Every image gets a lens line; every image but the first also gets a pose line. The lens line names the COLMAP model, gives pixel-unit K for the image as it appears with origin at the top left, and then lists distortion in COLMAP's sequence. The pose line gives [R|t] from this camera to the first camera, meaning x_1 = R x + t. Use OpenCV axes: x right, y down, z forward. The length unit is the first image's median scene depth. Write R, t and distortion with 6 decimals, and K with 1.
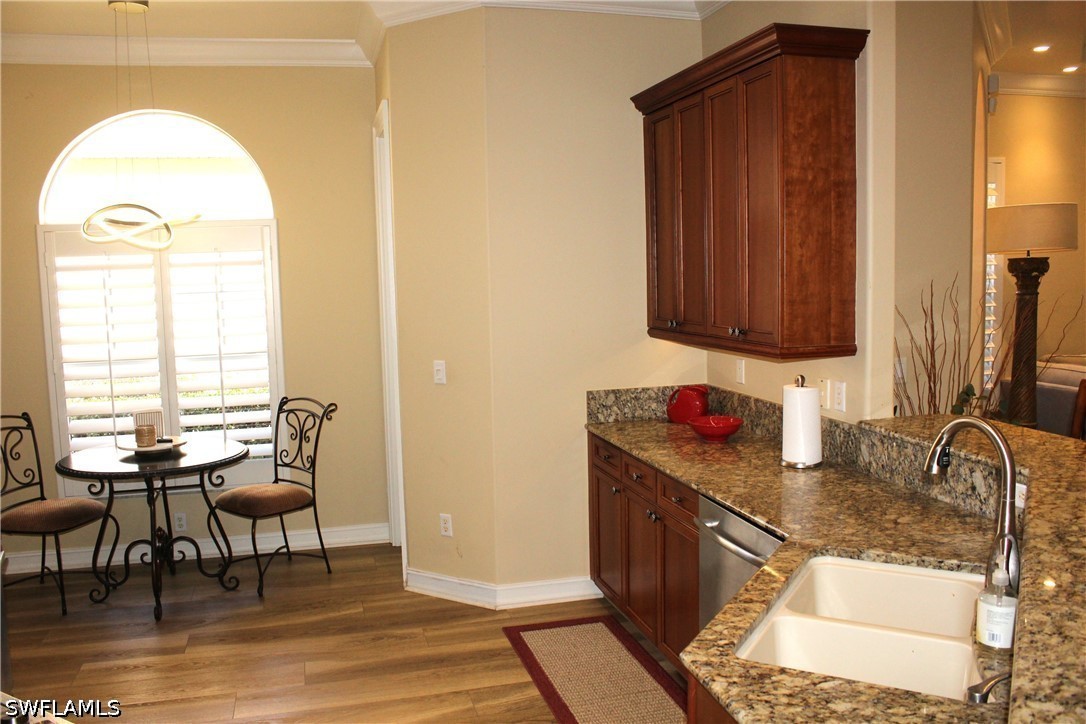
lens RADIAL K [[883.6, 0, 538.5], [0, 883.6, 363.3], [0, 0, 1]] dist [-0.158825, 0.124247]
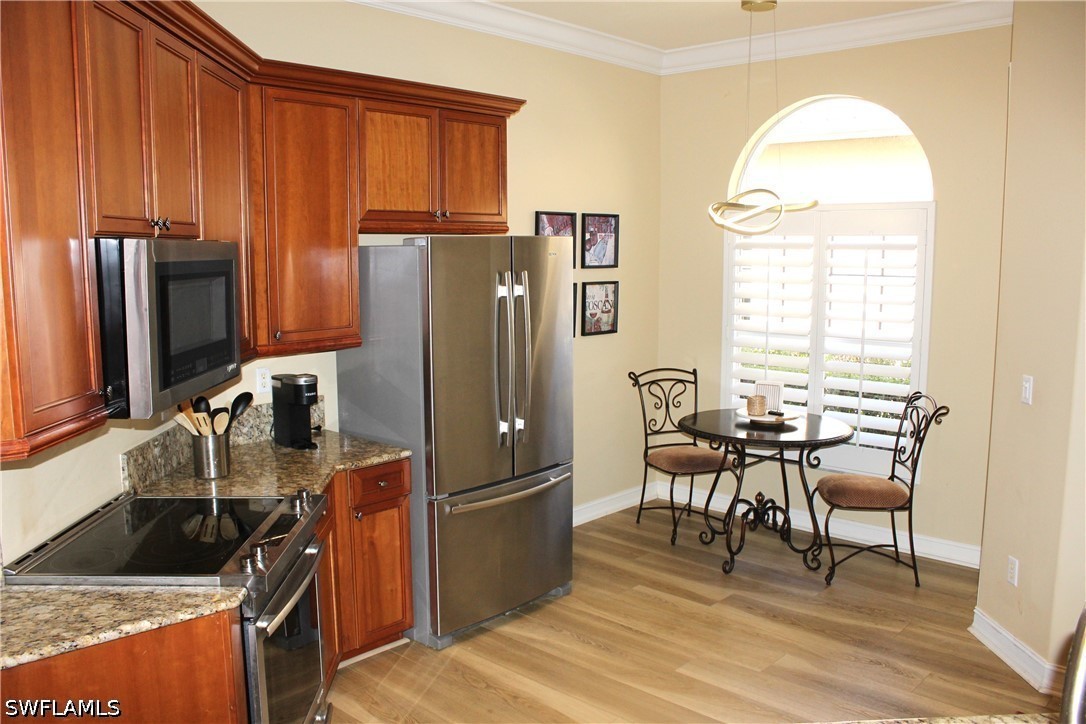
lens RADIAL K [[883.6, 0, 538.5], [0, 883.6, 363.3], [0, 0, 1]] dist [-0.158825, 0.124247]
pose [[0.526032, 0.130954, -0.840322, 0.297514], [-0.100486, 0.990723, 0.091489, -0.038969], [0.844507, 0.036315, 0.534311, 0.170520]]
